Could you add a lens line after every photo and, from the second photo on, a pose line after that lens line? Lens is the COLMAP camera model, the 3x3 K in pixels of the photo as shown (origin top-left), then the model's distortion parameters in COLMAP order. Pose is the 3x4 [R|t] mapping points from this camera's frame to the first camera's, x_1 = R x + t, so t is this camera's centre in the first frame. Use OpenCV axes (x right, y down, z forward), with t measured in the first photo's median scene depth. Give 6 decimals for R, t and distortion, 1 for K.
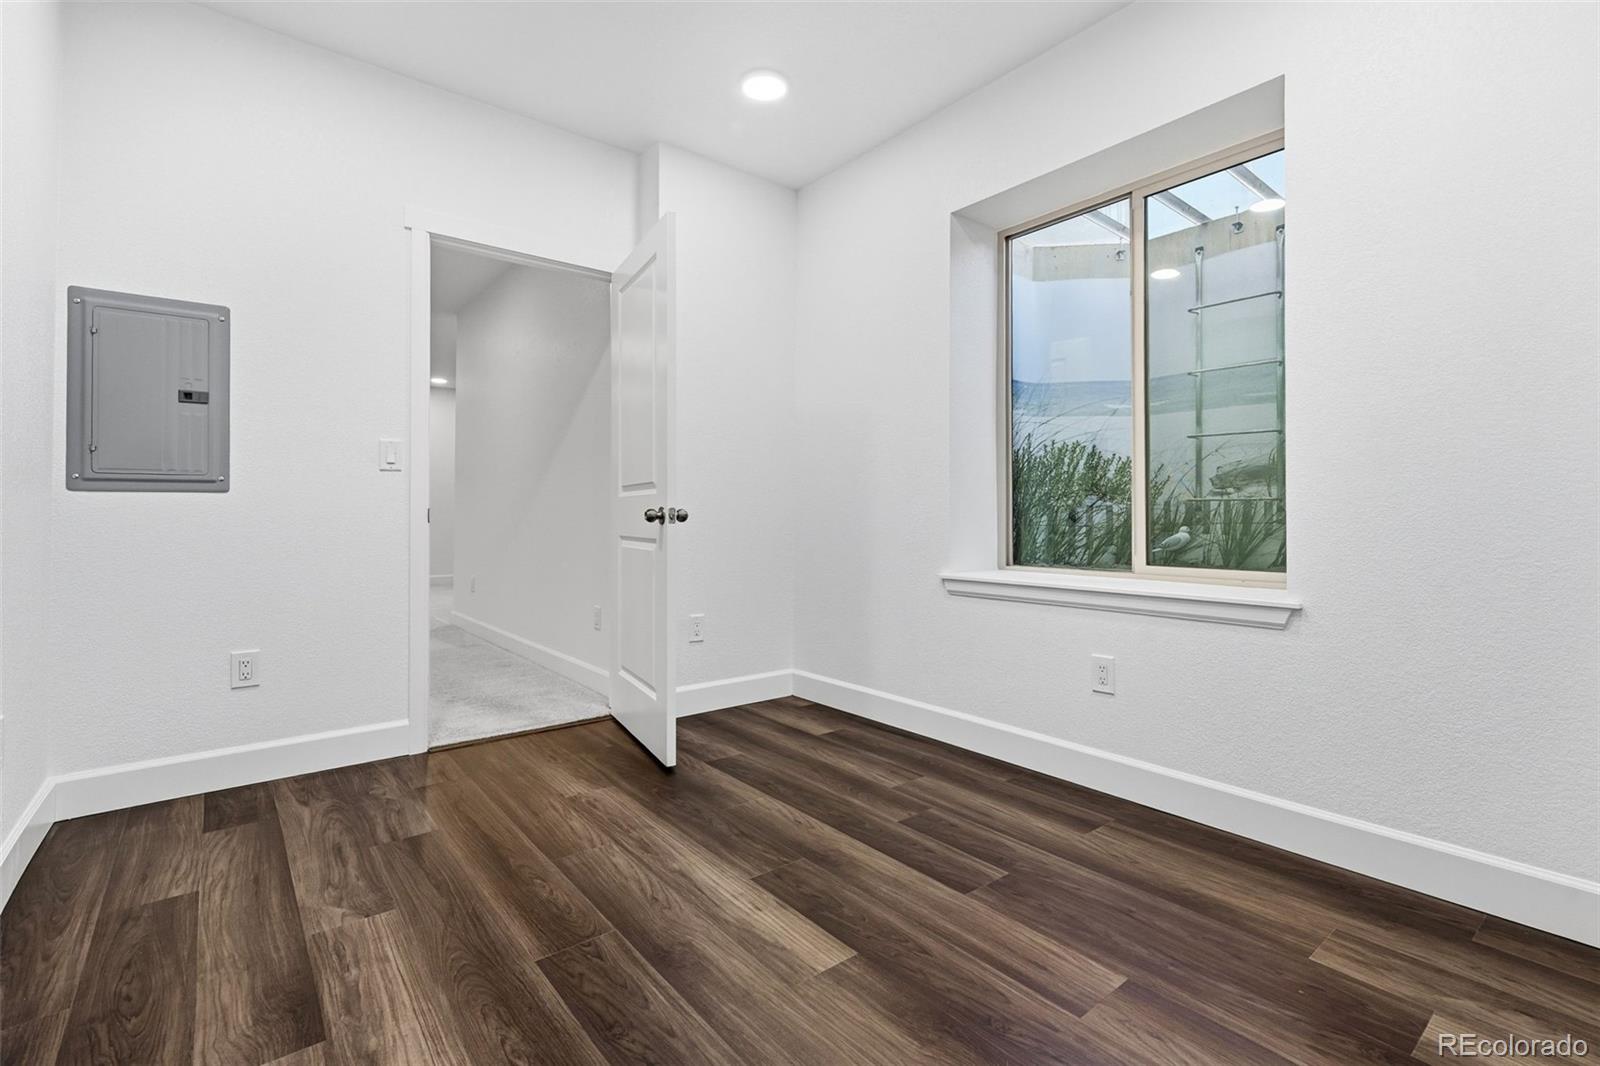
lens RADIAL K [[710.4, 0, 801.5], [0, 710.4, 523.2], [0, 0, 1]] dist [0.000030, -0.000052]
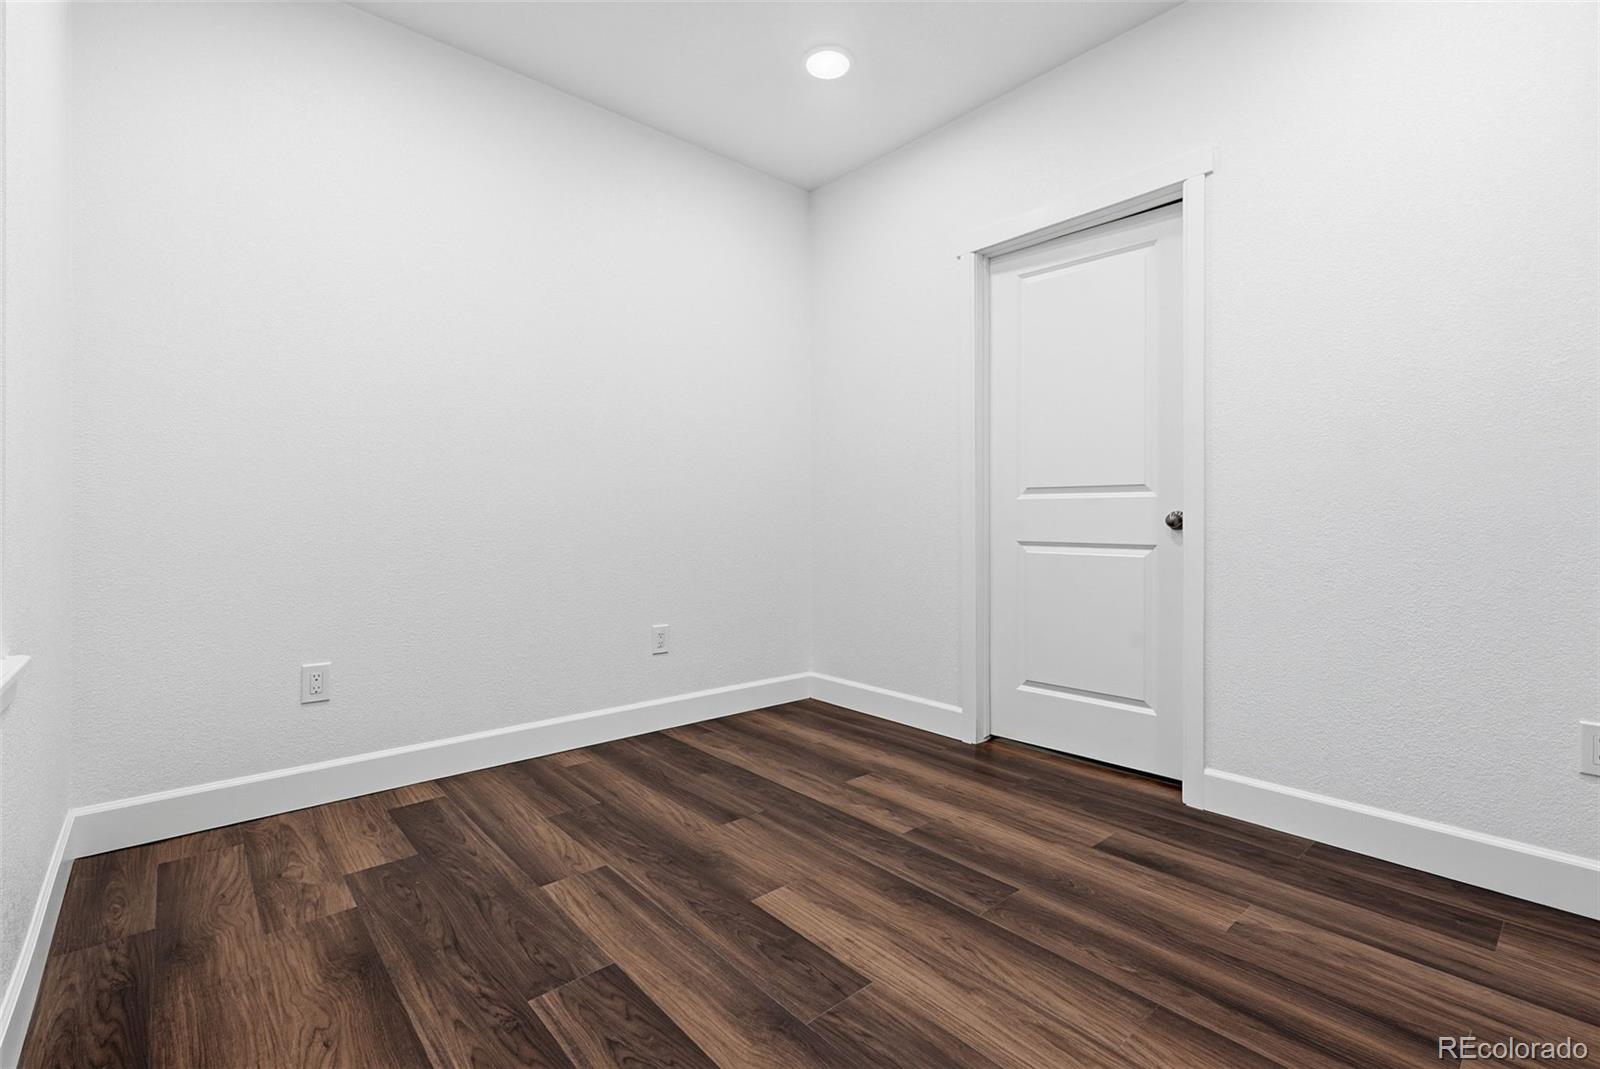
lens RADIAL K [[710.4, 0, 801.7], [0, 710.4, 527.8], [0, 0, 1]] dist [0.000030, -0.000052]
pose [[-0.999008, -0.001368, -0.044504, 0.045539], [-0.002281, 0.999788, 0.020477, -0.020359], [0.044467, 0.020559, -0.998799, 1.970374]]
